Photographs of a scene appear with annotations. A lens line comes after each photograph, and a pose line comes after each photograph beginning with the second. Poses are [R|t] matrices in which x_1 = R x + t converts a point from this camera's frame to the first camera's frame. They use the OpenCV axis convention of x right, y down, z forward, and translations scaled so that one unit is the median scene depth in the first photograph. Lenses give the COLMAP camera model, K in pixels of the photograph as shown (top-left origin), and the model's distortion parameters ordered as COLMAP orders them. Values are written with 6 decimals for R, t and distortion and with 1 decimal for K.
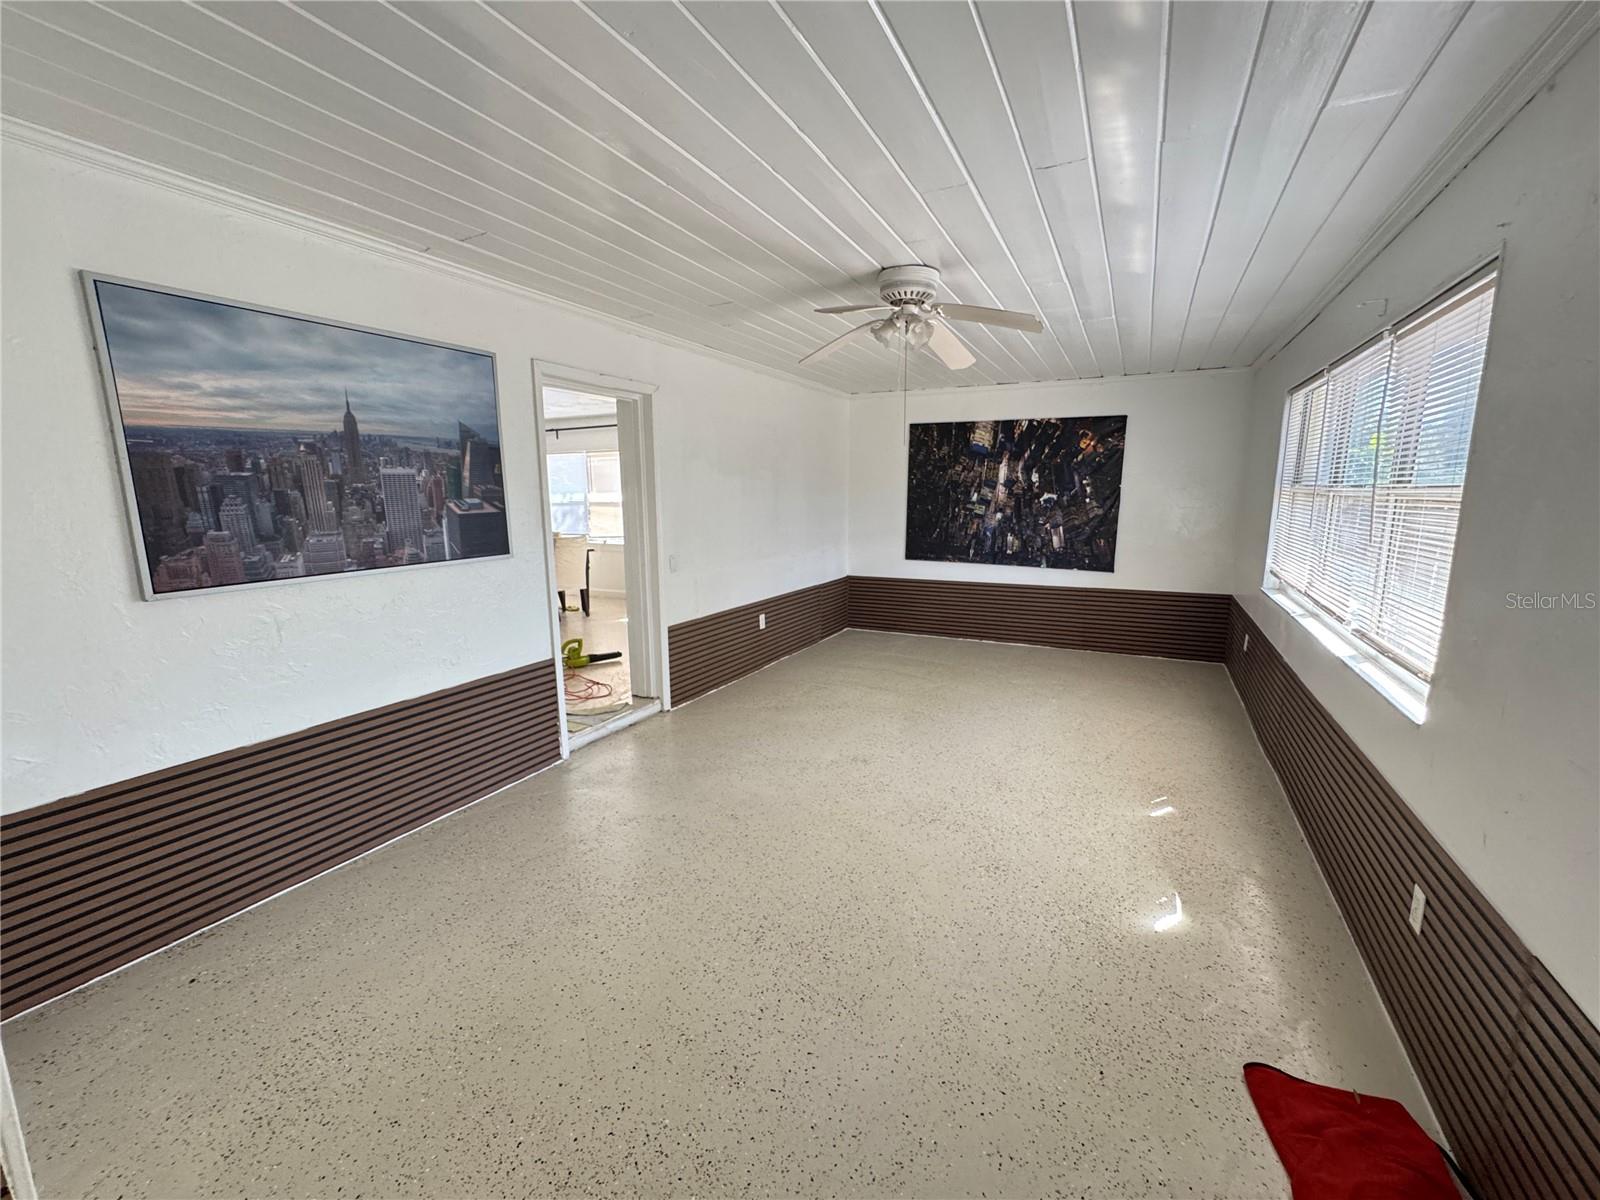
lens RADIAL K [[640.6, 0, 796.1], [0, 640.6, 598.3], [0, 0, 1]] dist [-0.006219, 0.000780]
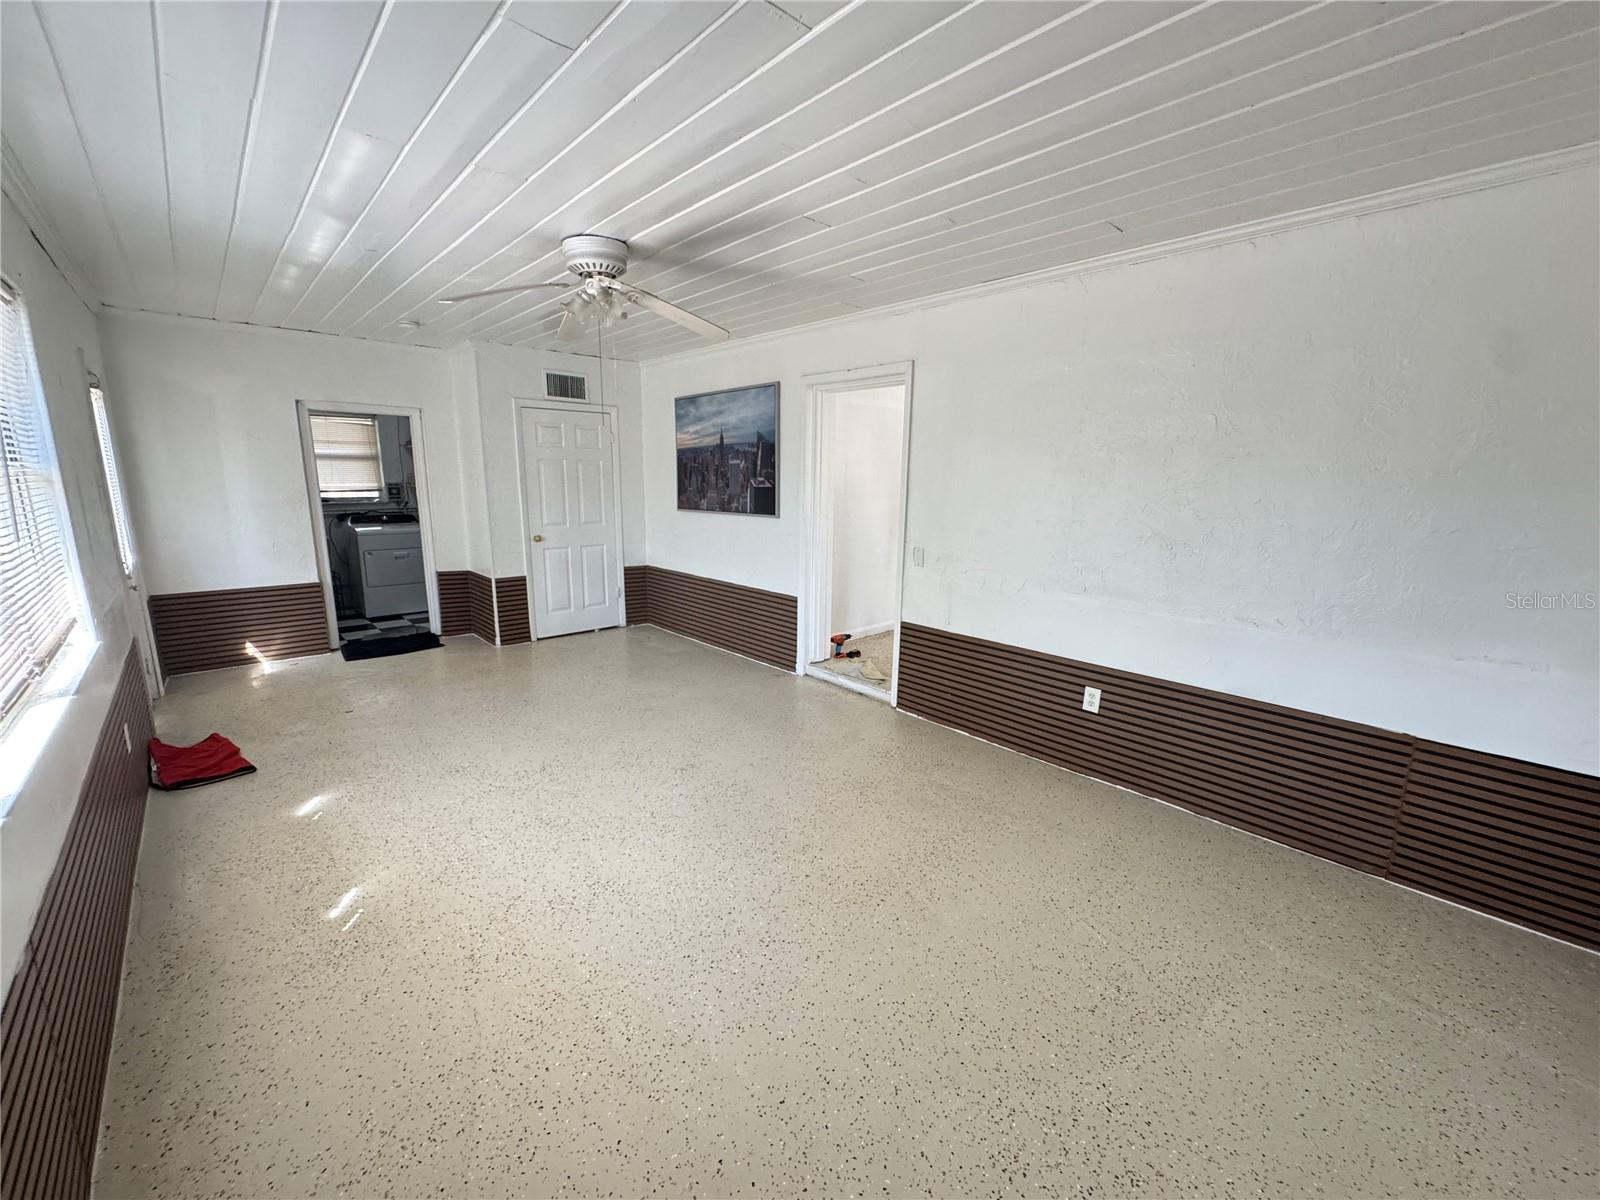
lens RADIAL K [[640.6, 0, 803.8], [0, 640.6, 600.1], [0, 0, 1]] dist [-0.006219, 0.000780]
pose [[-0.320621, 0.182772, -0.929406, 1.148412], [-0.167390, 0.954831, 0.245517, -0.309208], [0.932300, 0.234292, -0.275545, 1.813744]]
